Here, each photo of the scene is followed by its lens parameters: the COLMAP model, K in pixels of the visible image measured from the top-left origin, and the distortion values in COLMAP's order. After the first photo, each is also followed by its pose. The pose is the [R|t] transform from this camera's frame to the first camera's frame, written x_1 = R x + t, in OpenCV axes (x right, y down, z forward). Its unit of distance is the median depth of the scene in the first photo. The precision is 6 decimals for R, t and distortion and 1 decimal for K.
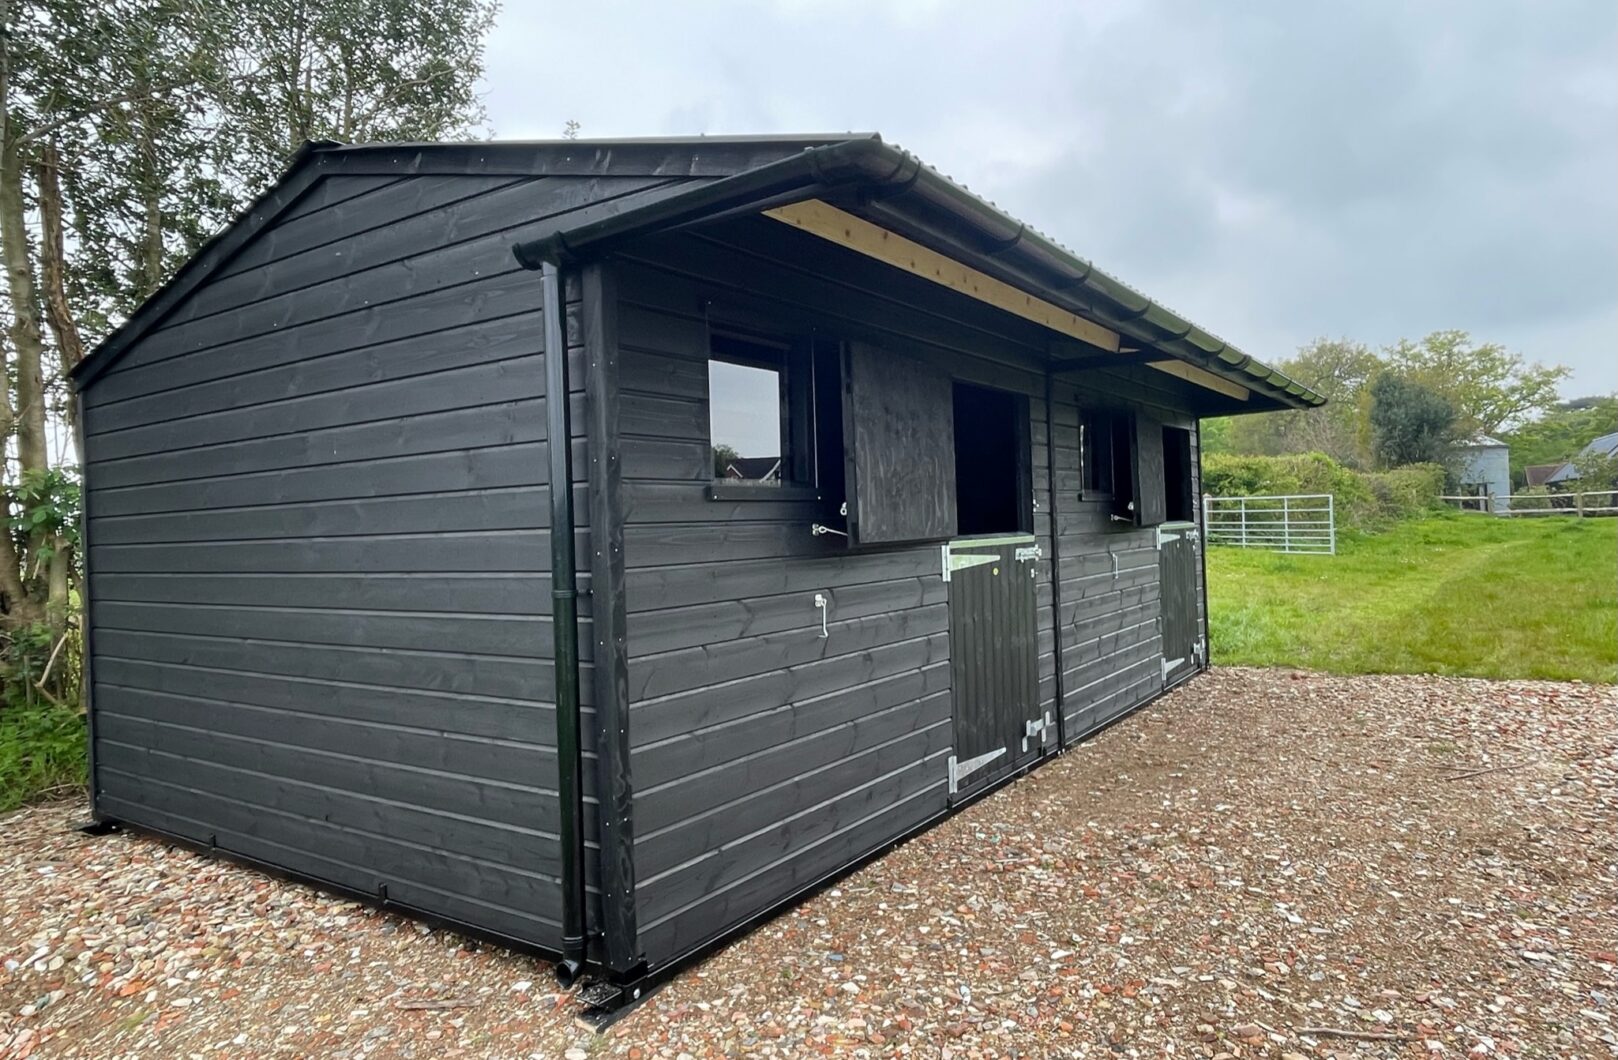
lens RADIAL K [[1024.3, 0, 808.1], [0, 1024.3, 520.9], [0, 0, 1]] dist [-0.004547, -0.001510]
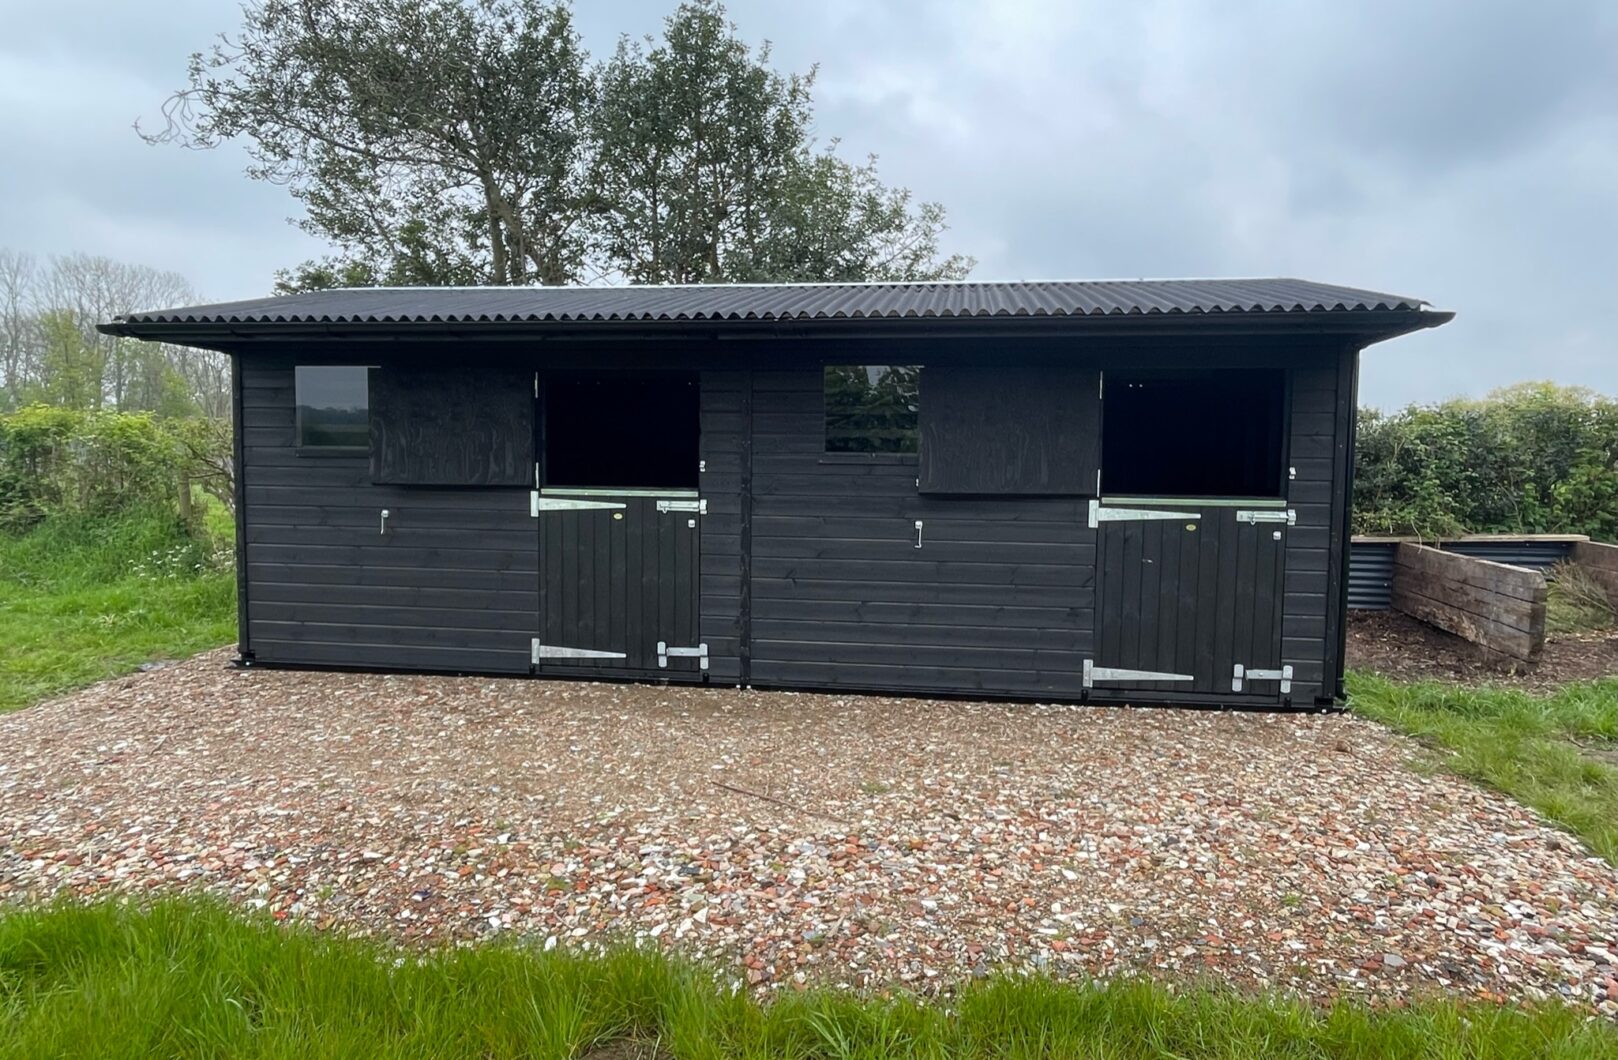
lens RADIAL K [[1024.3, 0, 808.1], [0, 1024.3, 520.9], [0, 0, 1]] dist [-0.004547, -0.001510]
pose [[0.433051, 0.092845, -0.896575, 1.415446], [-0.024361, 0.995523, 0.091325, -0.066596], [0.901040, -0.017707, 0.433374, 0.652408]]
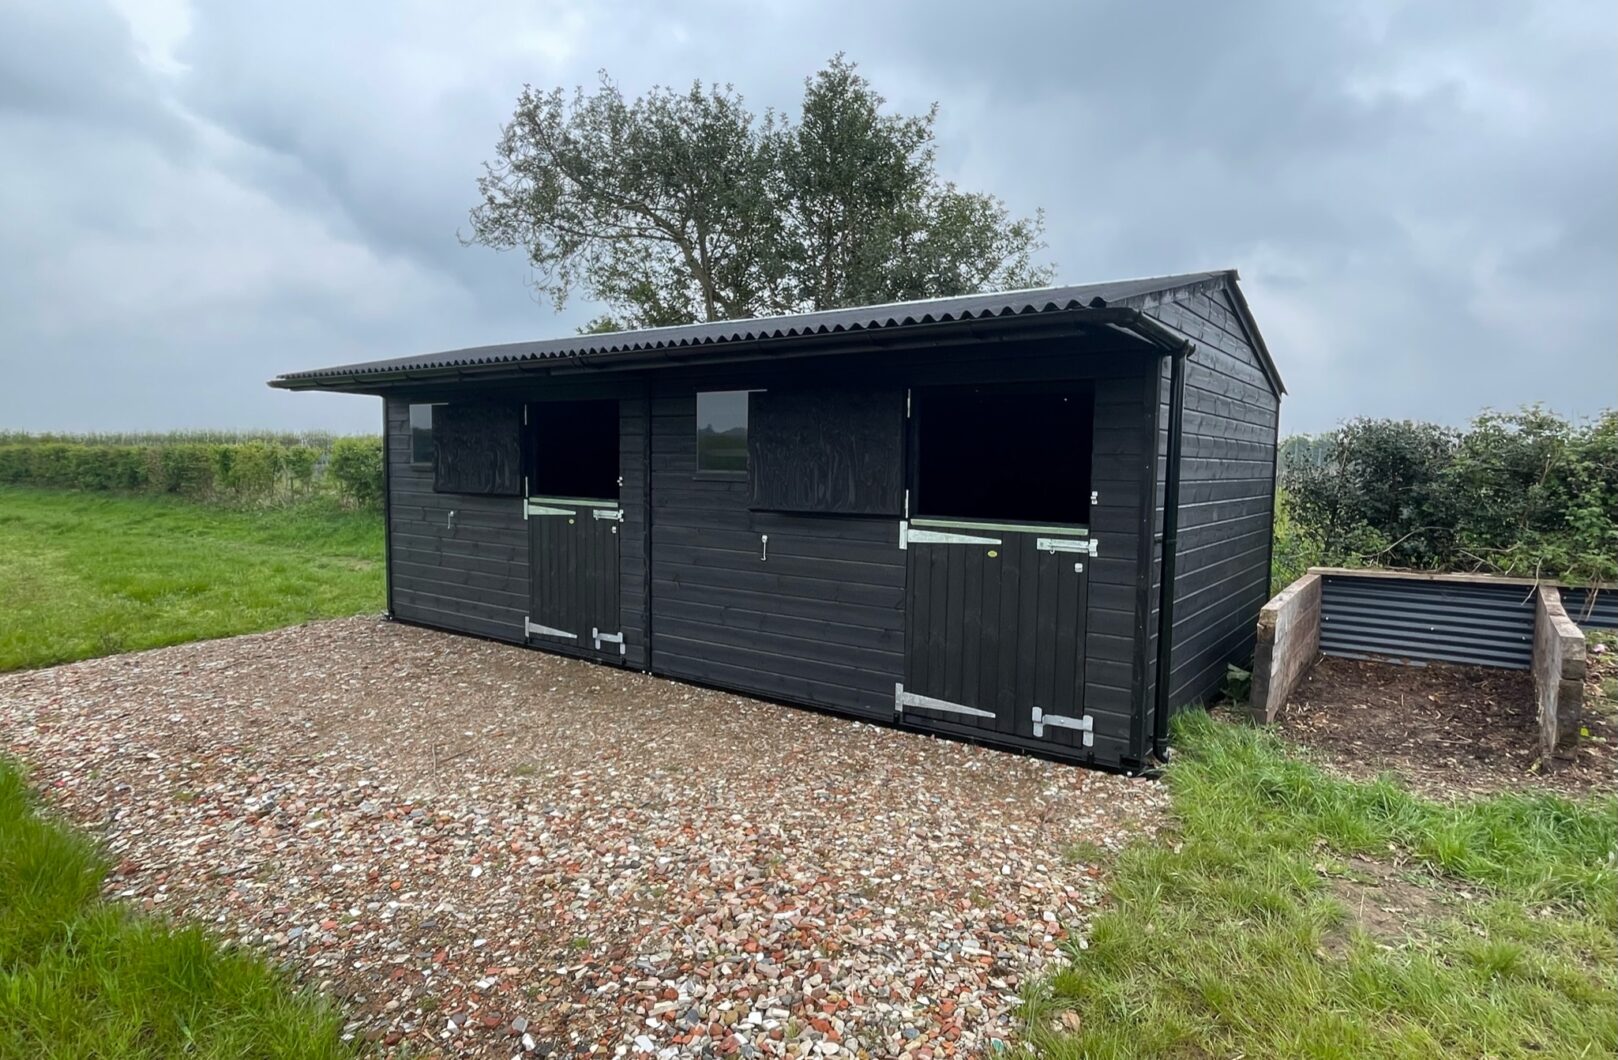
lens RADIAL K [[900.8, 0, 809.0], [0, 900.8, 530.0], [0, 0, 1]] dist [-0.004321, -0.001288]
pose [[-0.031310, 0.110045, -0.993433, 1.508473], [-0.011563, 0.993814, 0.110452, -0.091229], [0.999443, 0.014946, -0.029844, 1.383525]]
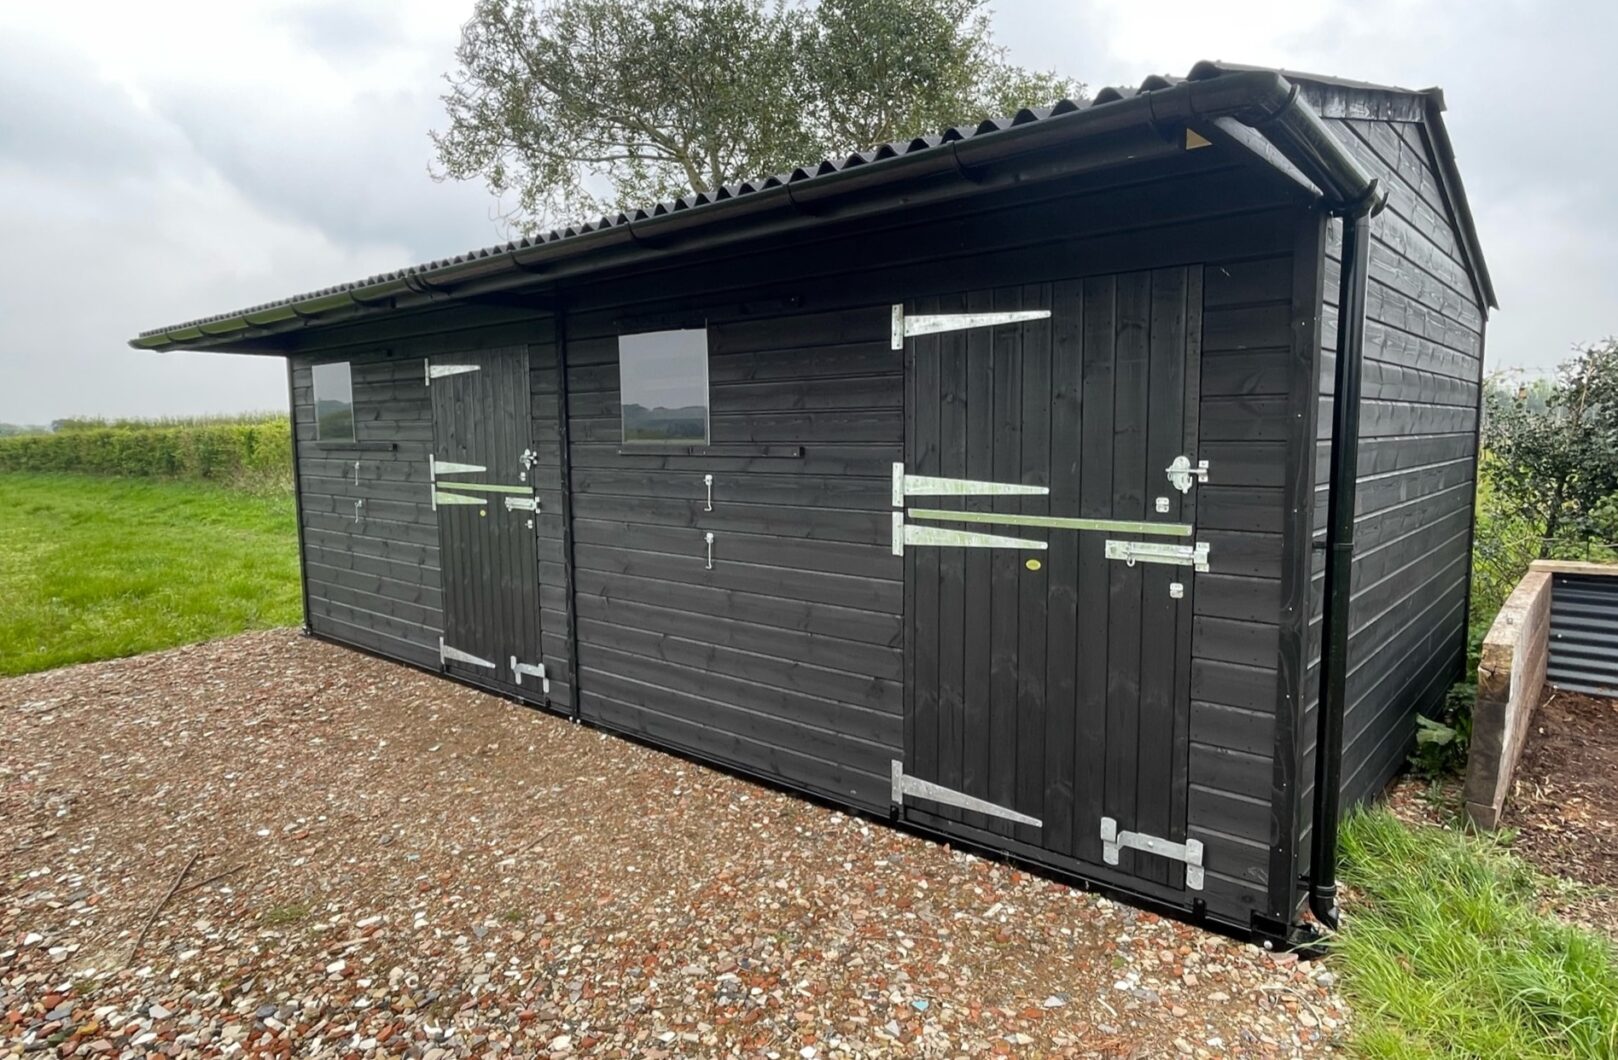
lens RADIAL K [[950.0, 0, 811.8], [0, 950.0, 529.1], [0, 0, 1]] dist [-0.004496, -0.001241]
pose [[-0.119726, 0.139285, -0.982988, 1.180919], [0.016277, 0.990252, 0.138332, -0.073997], [0.992674, 0.000562, -0.120826, 1.480728]]
